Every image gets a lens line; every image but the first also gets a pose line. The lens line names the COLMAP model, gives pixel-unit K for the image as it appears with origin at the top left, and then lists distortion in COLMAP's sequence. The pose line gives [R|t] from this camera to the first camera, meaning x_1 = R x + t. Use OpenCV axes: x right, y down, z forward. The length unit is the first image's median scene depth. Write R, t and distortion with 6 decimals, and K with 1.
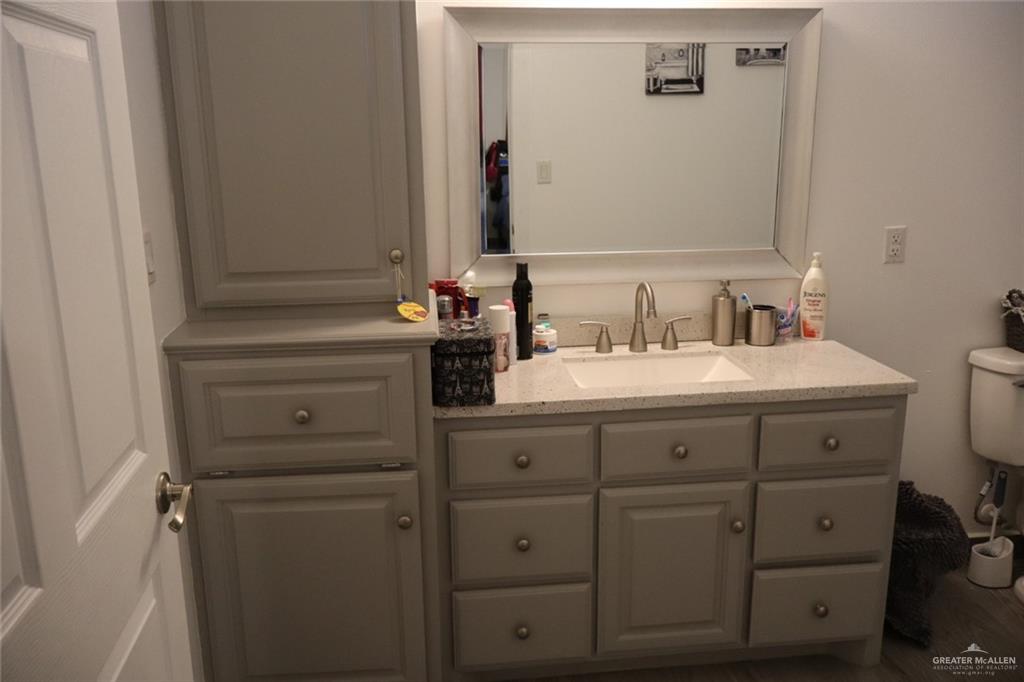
lens RADIAL K [[860.8, 0, 512.1], [0, 860.8, 342.6], [0, 0, 1]] dist [-0.004643, -0.006076]
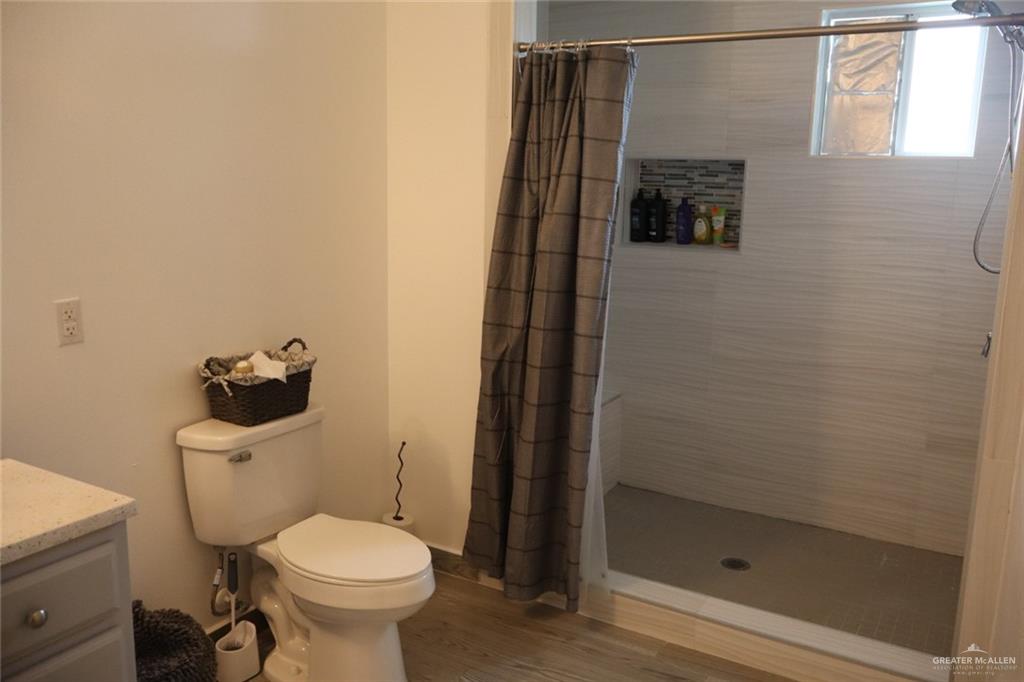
lens RADIAL K [[860.8, 0, 513.5], [0, 860.8, 341.0], [0, 0, 1]] dist [-0.004643, -0.006076]
pose [[0.608793, -0.120990, 0.784049, 0.065965], [0.163195, 0.986265, 0.025479, -0.048807], [-0.776362, 0.112441, 0.620176, 0.180417]]
